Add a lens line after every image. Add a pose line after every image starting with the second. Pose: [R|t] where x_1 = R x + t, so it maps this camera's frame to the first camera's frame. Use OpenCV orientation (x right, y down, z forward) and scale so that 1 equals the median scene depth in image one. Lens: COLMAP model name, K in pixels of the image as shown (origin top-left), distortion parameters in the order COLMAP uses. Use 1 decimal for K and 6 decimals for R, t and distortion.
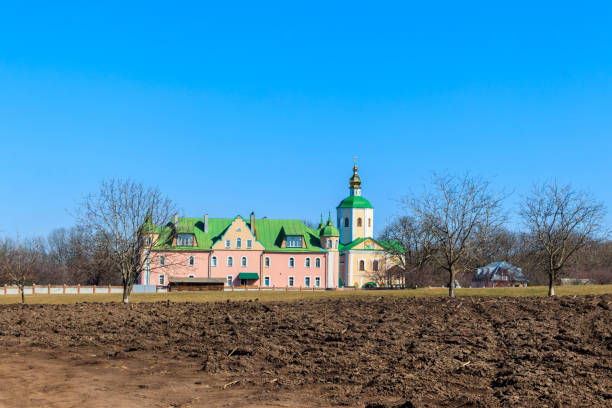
lens RADIAL K [[1352.3, 0, 304.4], [0, 1352.3, 150.1], [0, 0, 1]] dist [0.070613, -0.610017]
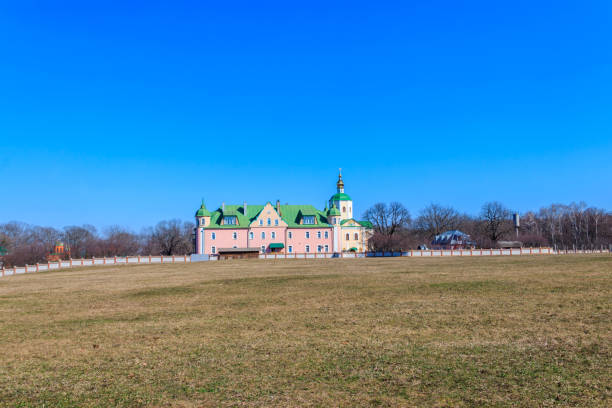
lens RADIAL K [[701.5, 0, 306.0], [0, 701.5, 204.0], [0, 0, 1]] dist [0.142689, 0.001982]
pose [[0.999610, -0.026203, 0.009708, -0.017134], [0.025848, 0.999053, 0.035006, 0.026113], [-0.010616, -0.034741, 0.999340, 0.282002]]
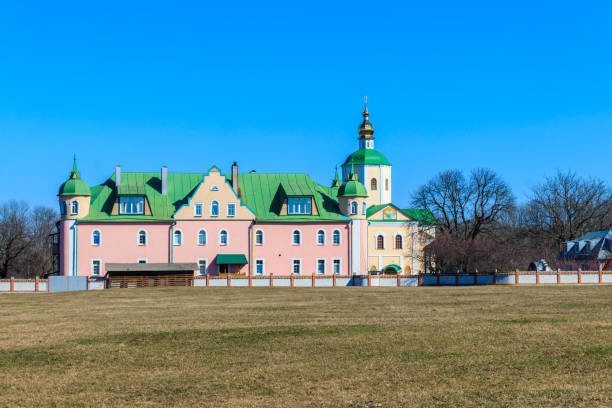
lens RADIAL K [[1486.2, 0, 306.0], [0, 1486.2, 204.0], [0, 0, 1]] dist [0.034236, -0.230190]
pose [[0.999667, -0.017593, 0.018857, -0.018083], [0.016497, 0.998249, 0.056804, 0.026271], [-0.019823, -0.056474, 0.998207, 0.285018]]
